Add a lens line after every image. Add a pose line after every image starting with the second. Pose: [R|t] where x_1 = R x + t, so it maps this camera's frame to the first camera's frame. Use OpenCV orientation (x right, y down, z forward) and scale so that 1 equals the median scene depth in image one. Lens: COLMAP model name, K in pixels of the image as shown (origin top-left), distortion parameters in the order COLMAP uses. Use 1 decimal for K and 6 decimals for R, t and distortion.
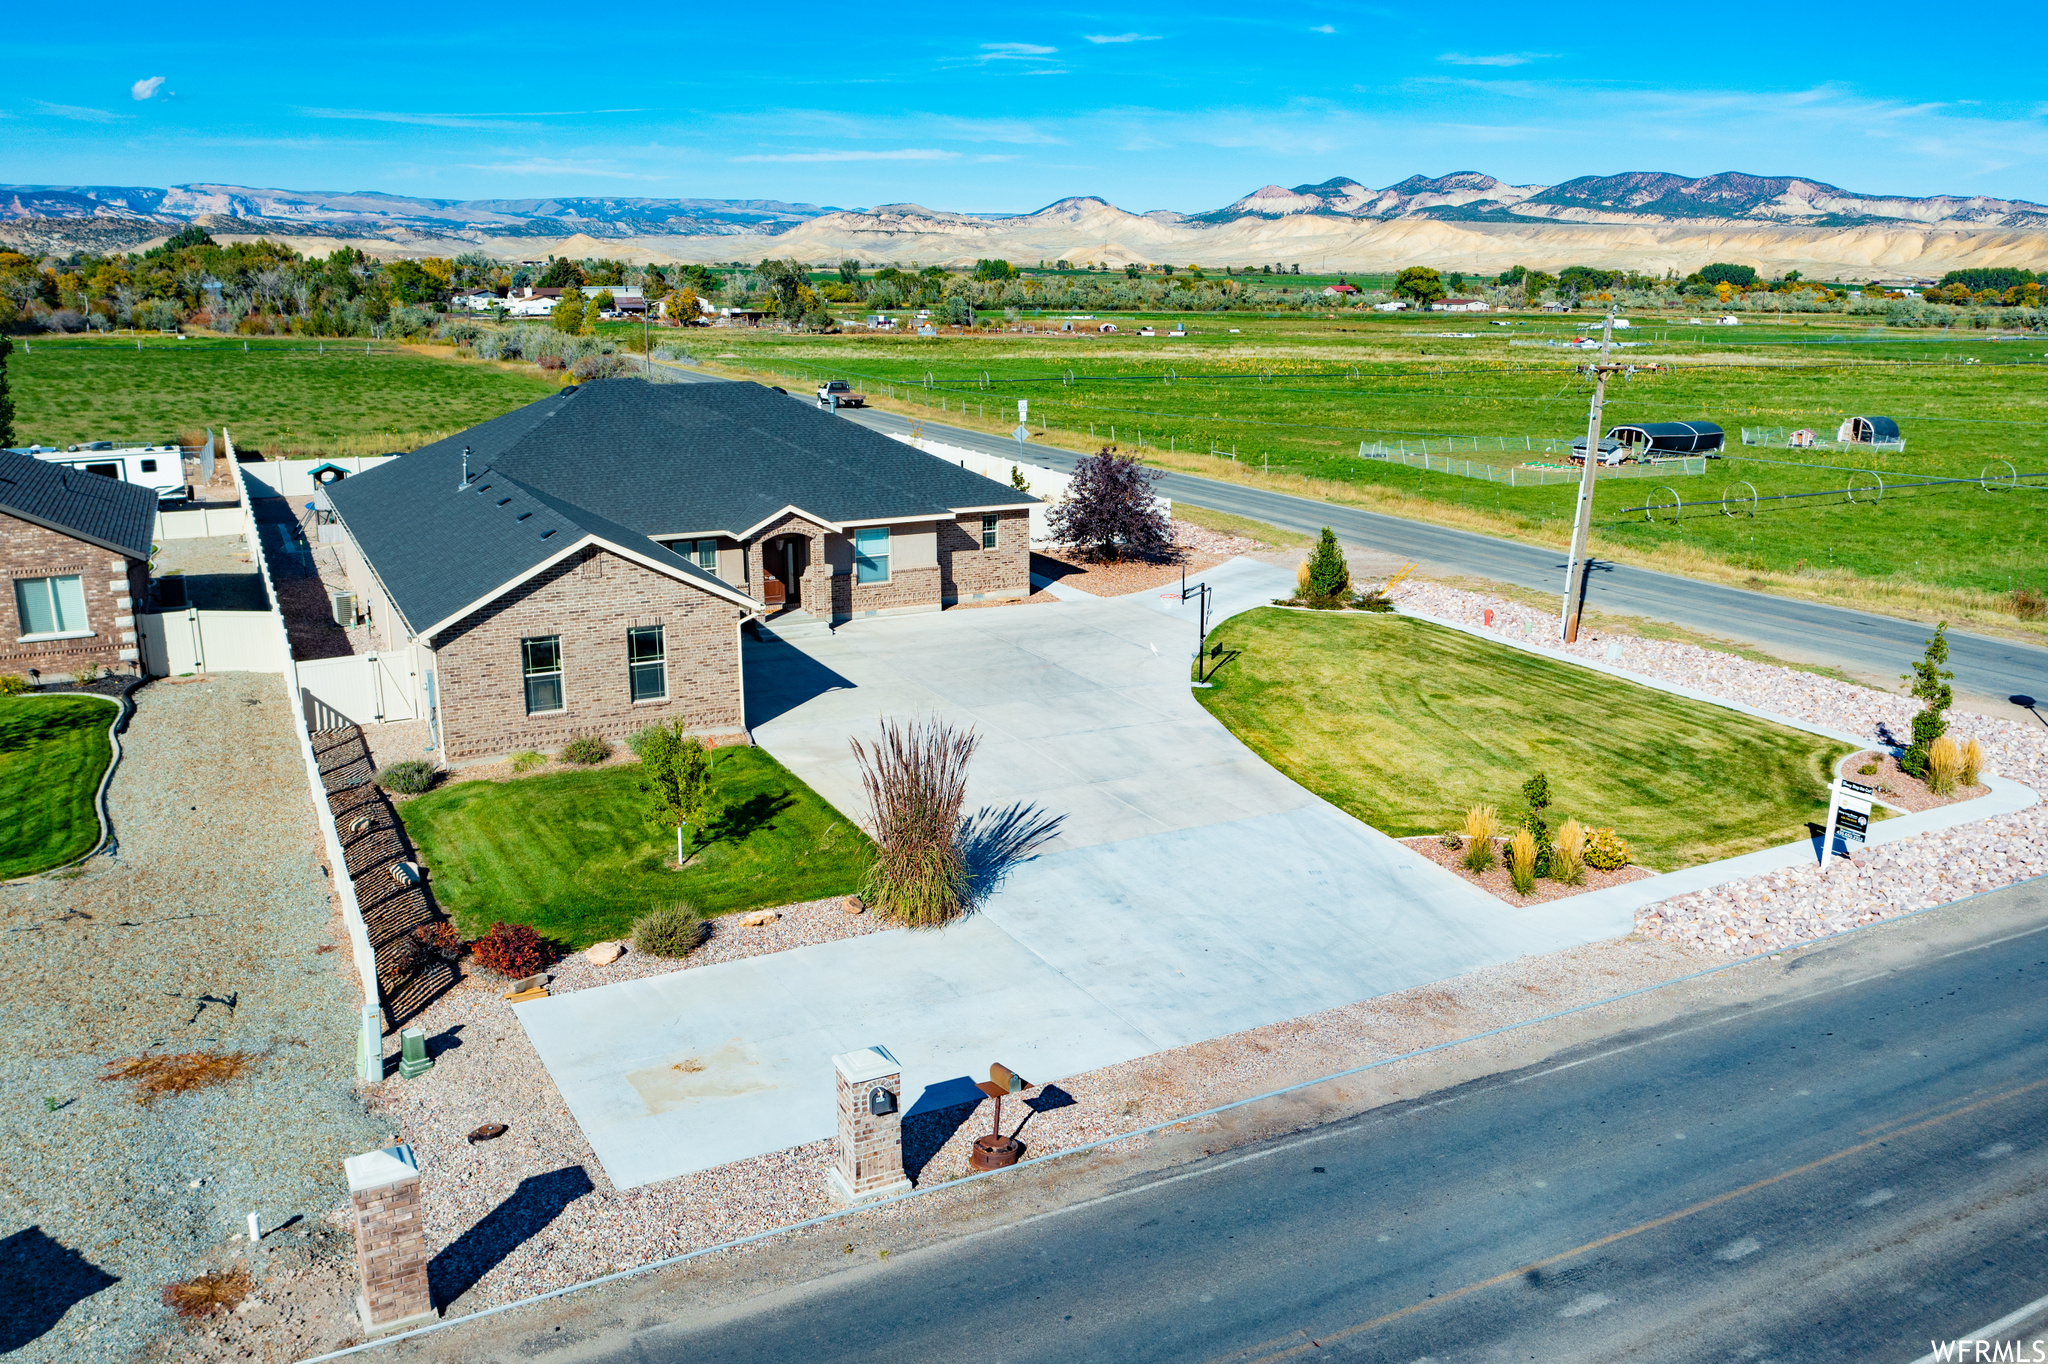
lens RADIAL K [[1617.2, 0, 1024.0], [0, 1617.2, 682.0], [0, 0, 1]] dist [-0.009747, -0.001918]
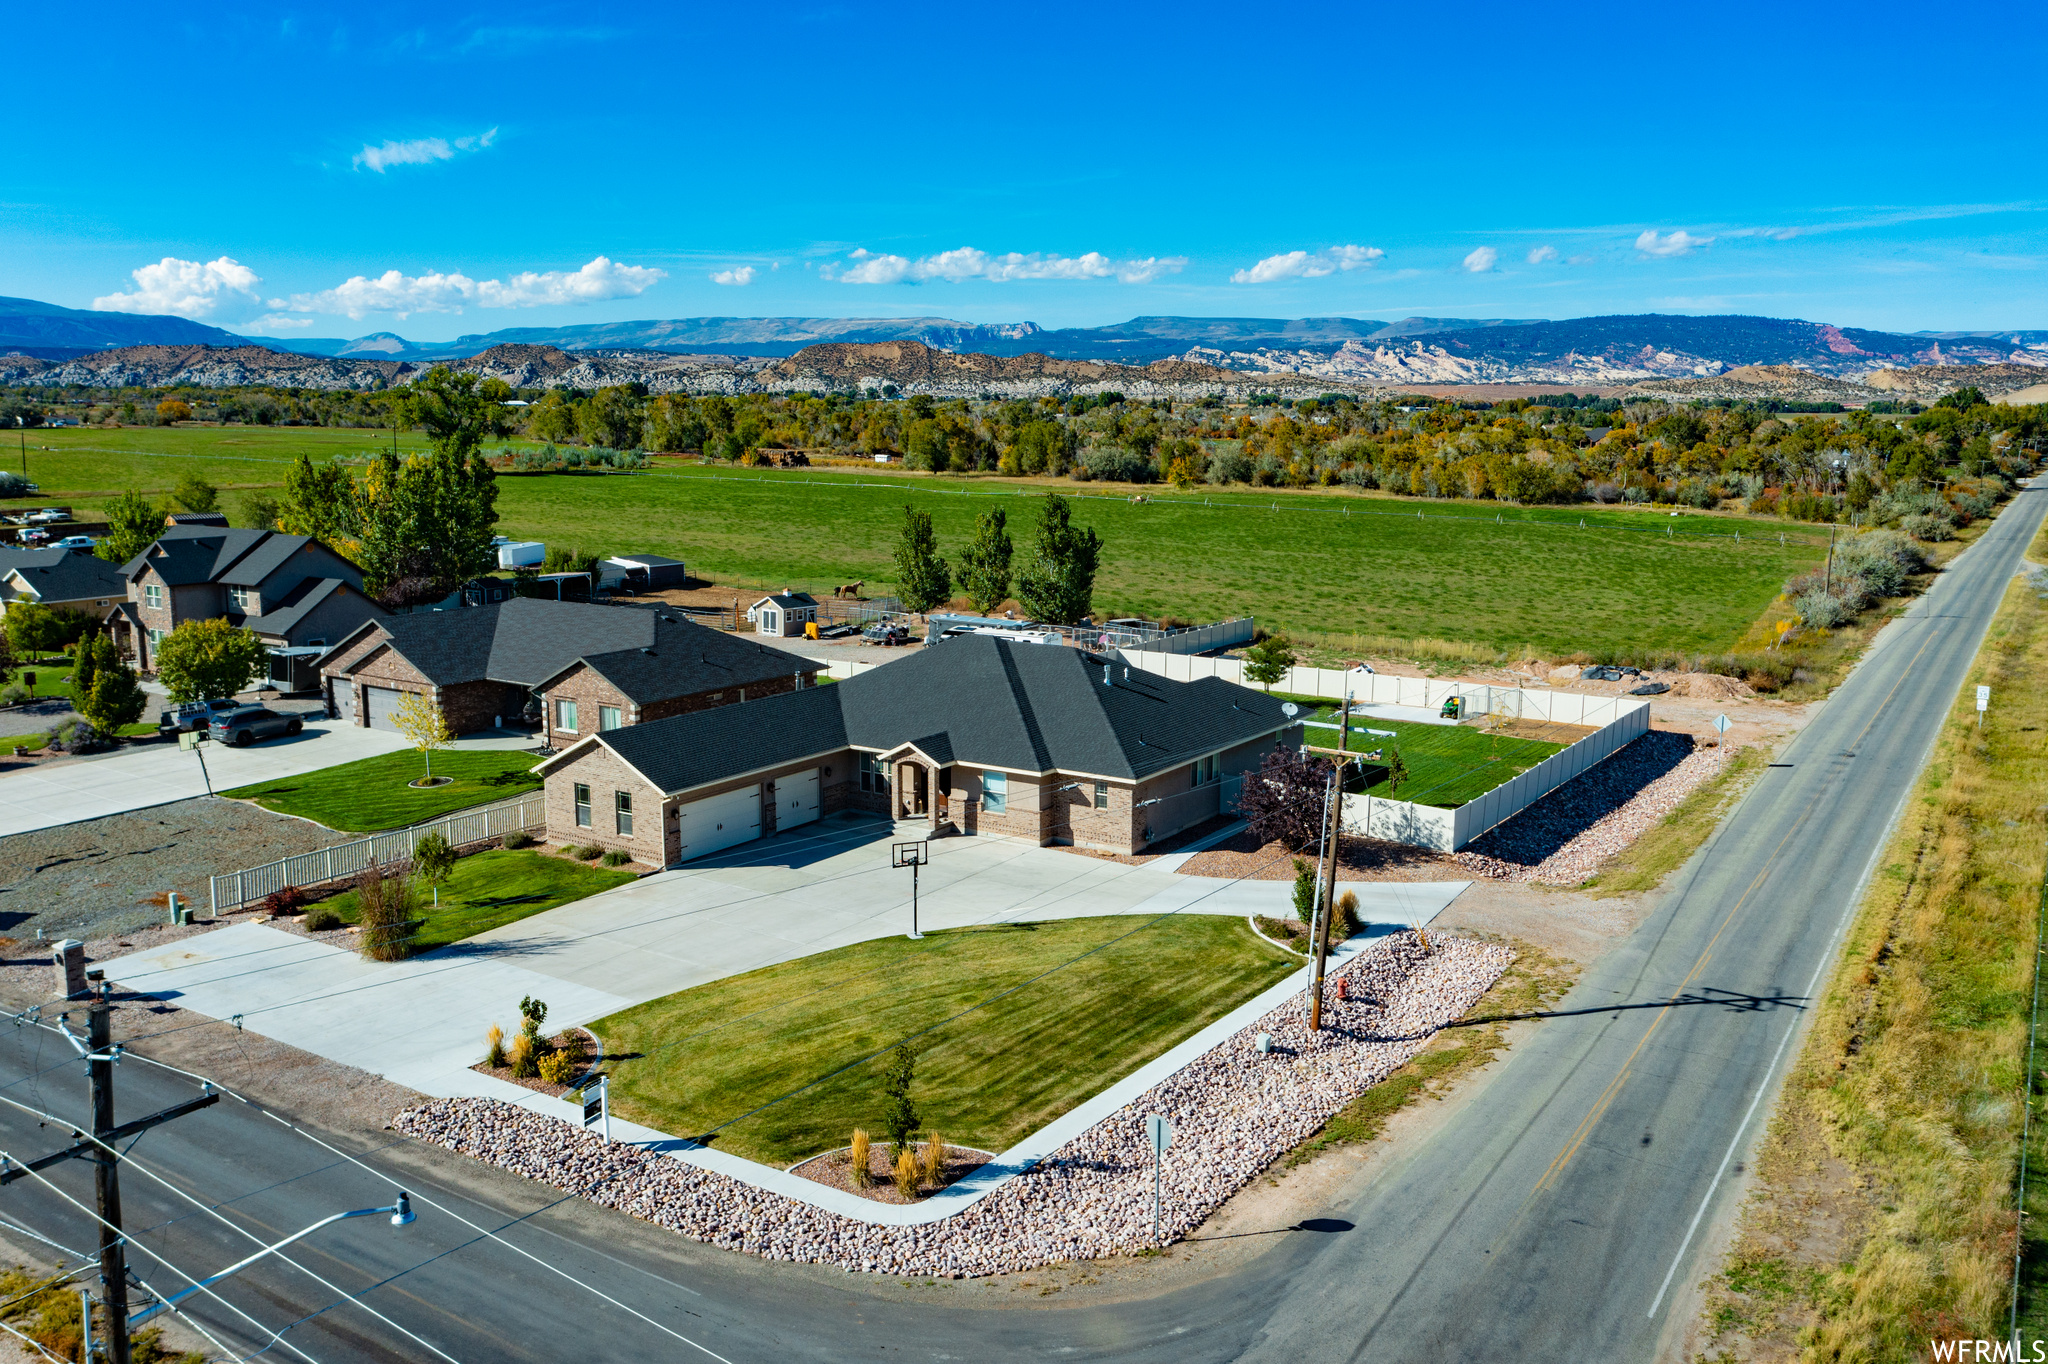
lens RADIAL K [[1617.2, 0, 1024.0], [0, 1617.2, 682.0], [0, 0, 1]] dist [-0.009747, -0.001918]
pose [[0.495845, 0.145121, -0.856200, 1.282592], [-0.216922, 0.975381, 0.039697, -0.277072], [0.840882, 0.166045, 0.515118, 0.408948]]
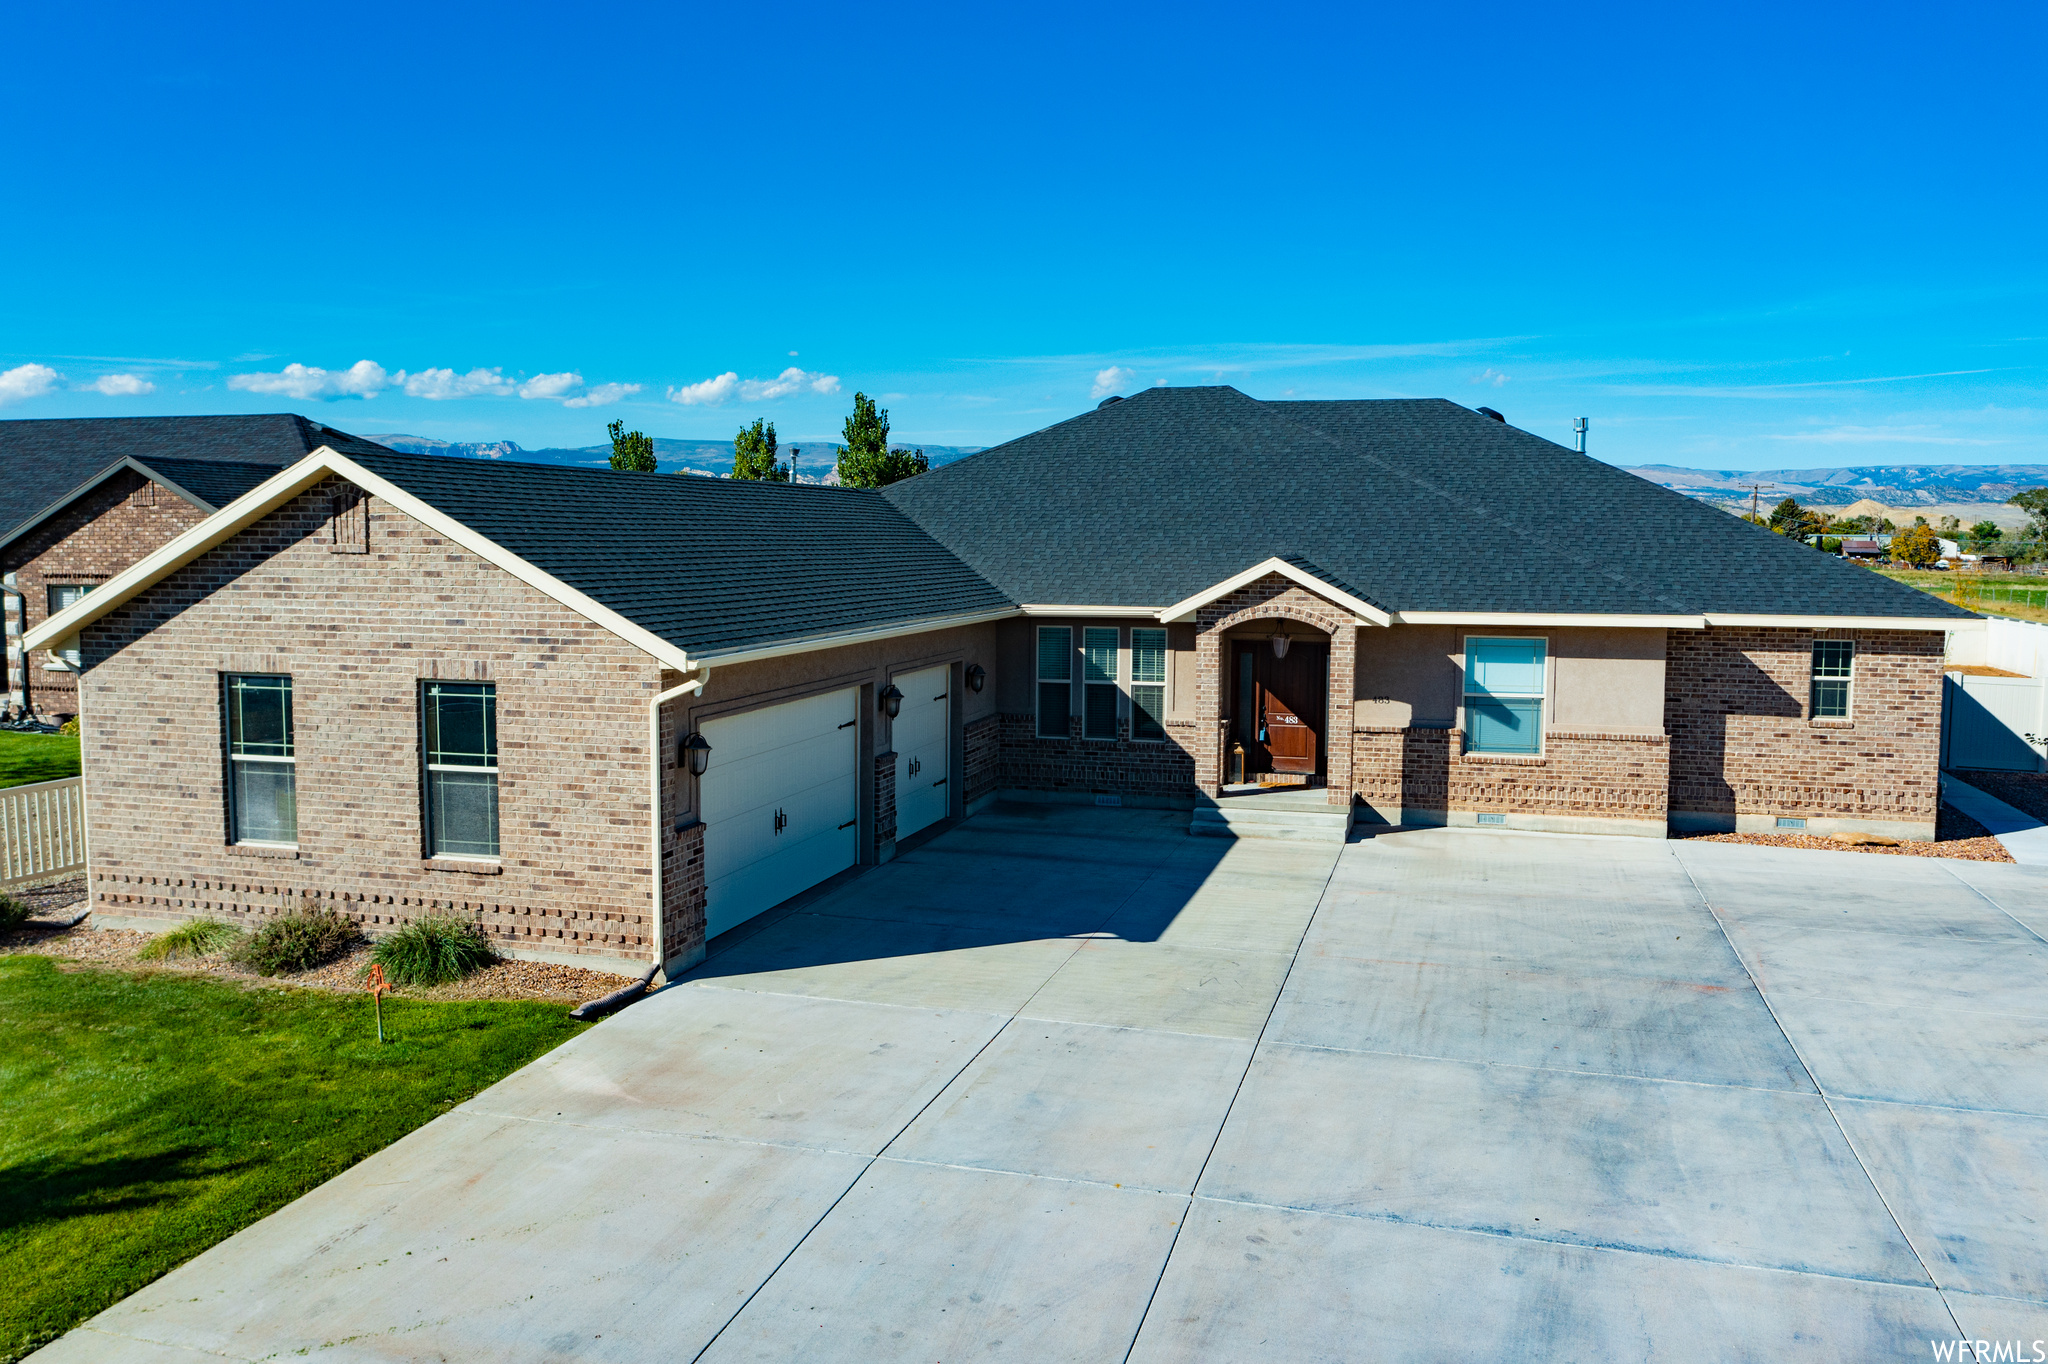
lens RADIAL K [[1617.2, 0, 1024.0], [0, 1617.2, 682.0], [0, 0, 1]] dist [-0.009747, -0.001918]
pose [[0.737289, 0.065287, -0.672415, 0.145589], [-0.172512, 0.980516, -0.093955, -0.017845], [0.653180, 0.185272, 0.734187, 0.705447]]
